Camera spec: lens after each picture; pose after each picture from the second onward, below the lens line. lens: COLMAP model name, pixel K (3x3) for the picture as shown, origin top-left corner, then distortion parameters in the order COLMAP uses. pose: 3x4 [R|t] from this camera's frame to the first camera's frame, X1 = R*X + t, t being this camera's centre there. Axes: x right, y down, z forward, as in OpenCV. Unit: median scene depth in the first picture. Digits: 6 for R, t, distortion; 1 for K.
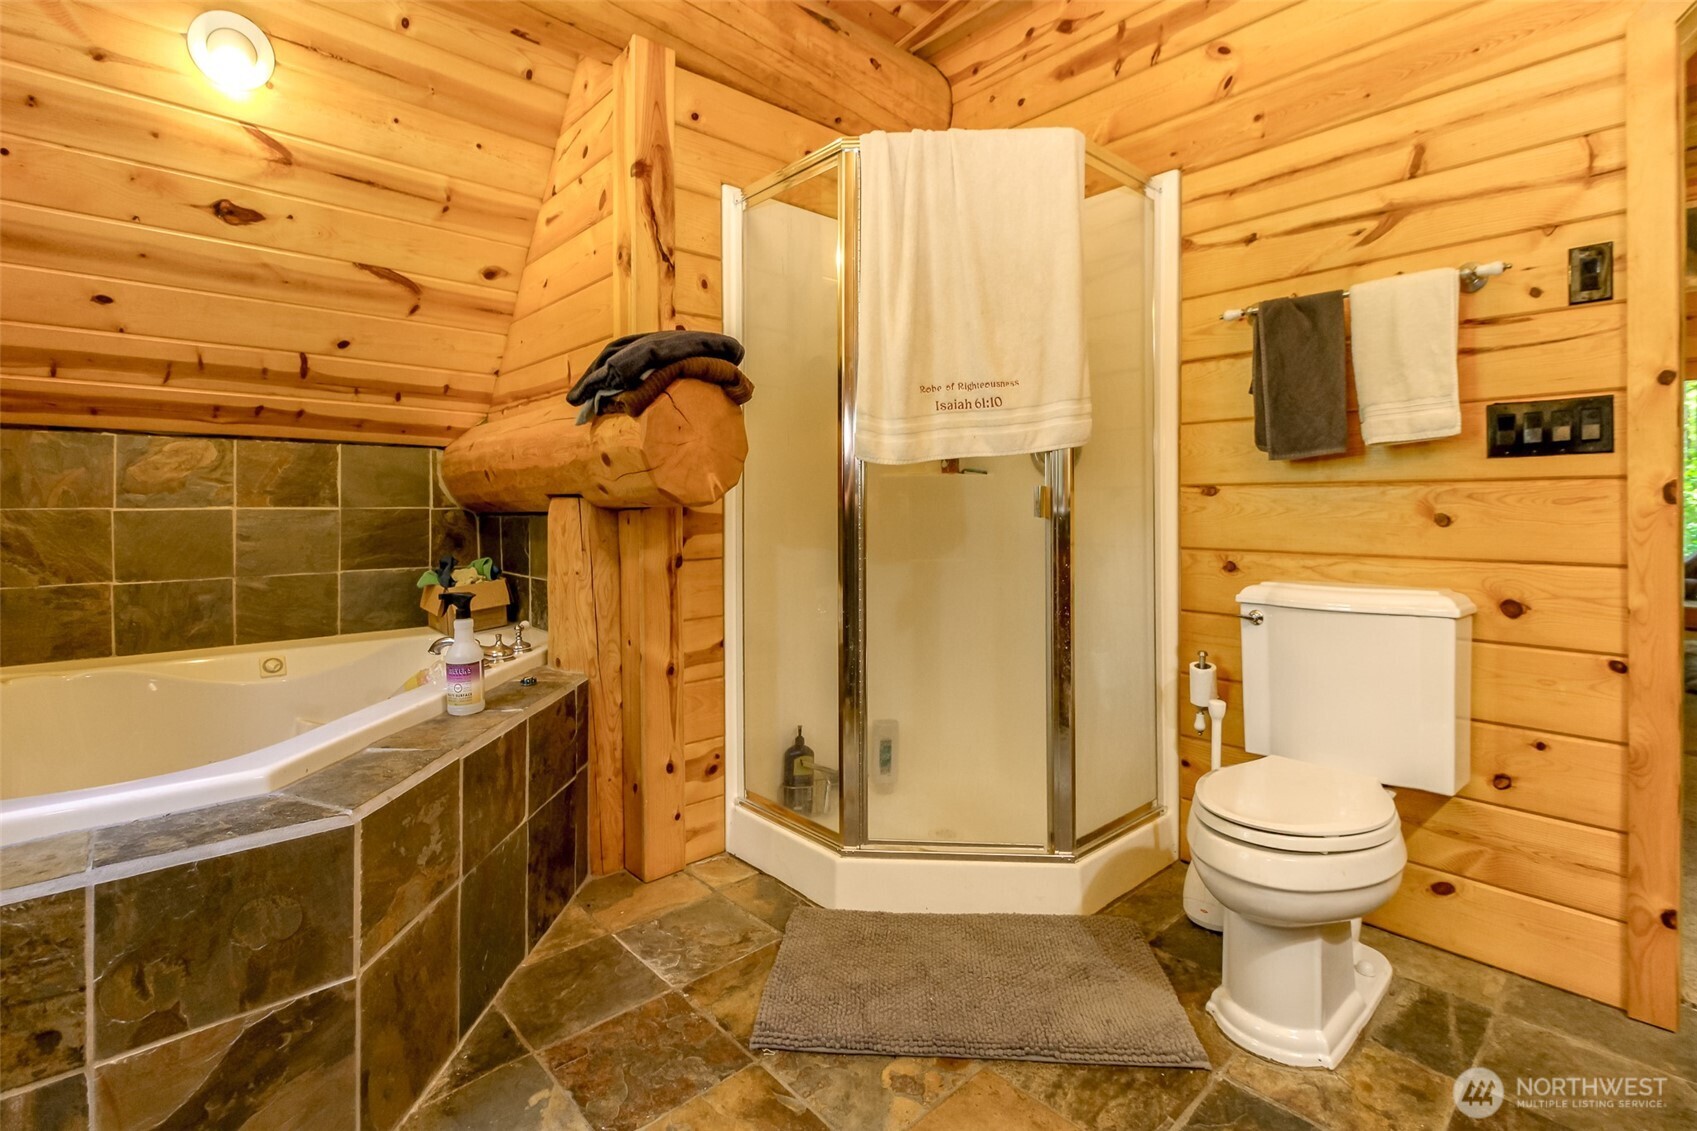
lens RADIAL K [[775.2, 0, 815.1], [0, 775.2, 509.9], [0, 0, 1]] dist [0.015824, -0.012354]
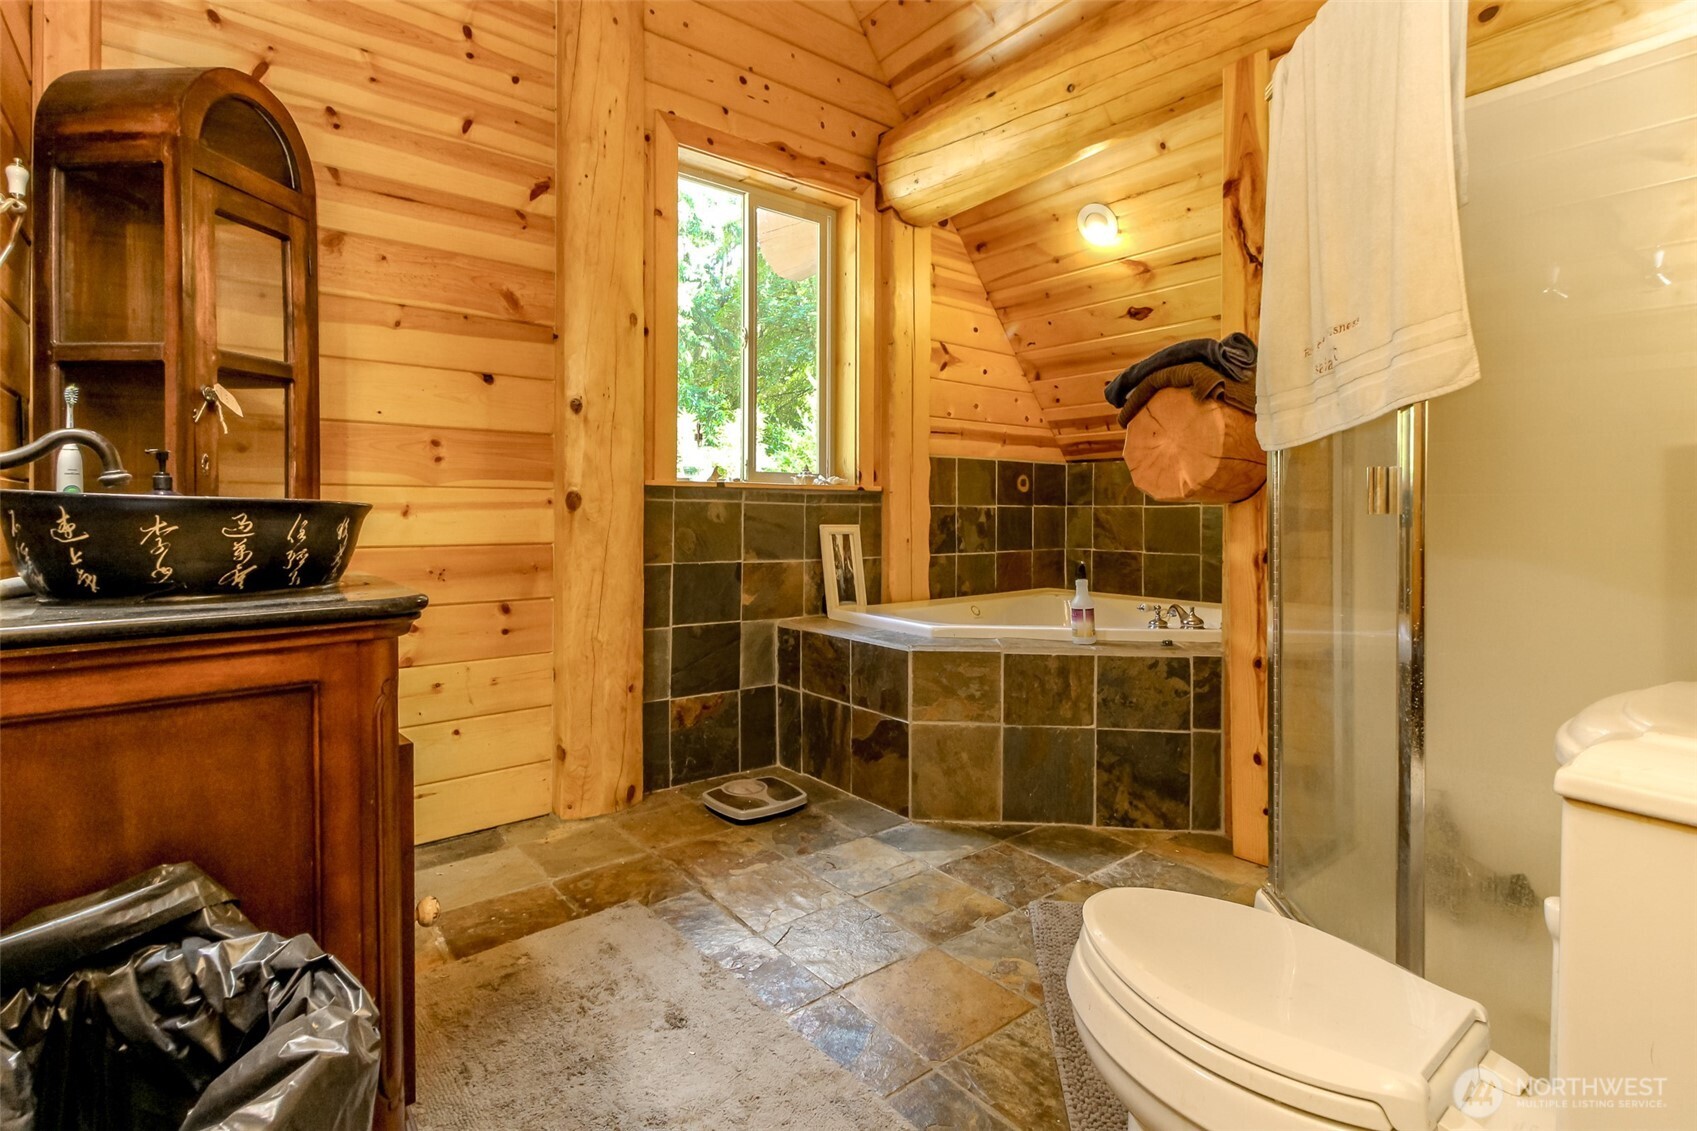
lens RADIAL K [[775.2, 0, 815.1], [0, 775.2, 509.9], [0, 0, 1]] dist [0.015824, -0.012354]
pose [[-0.063863, 0.001641, -0.997957, 1.006266], [-0.001013, 0.999998, 0.001709, 0.006027], [0.997958, 0.001120, -0.063861, 0.566208]]
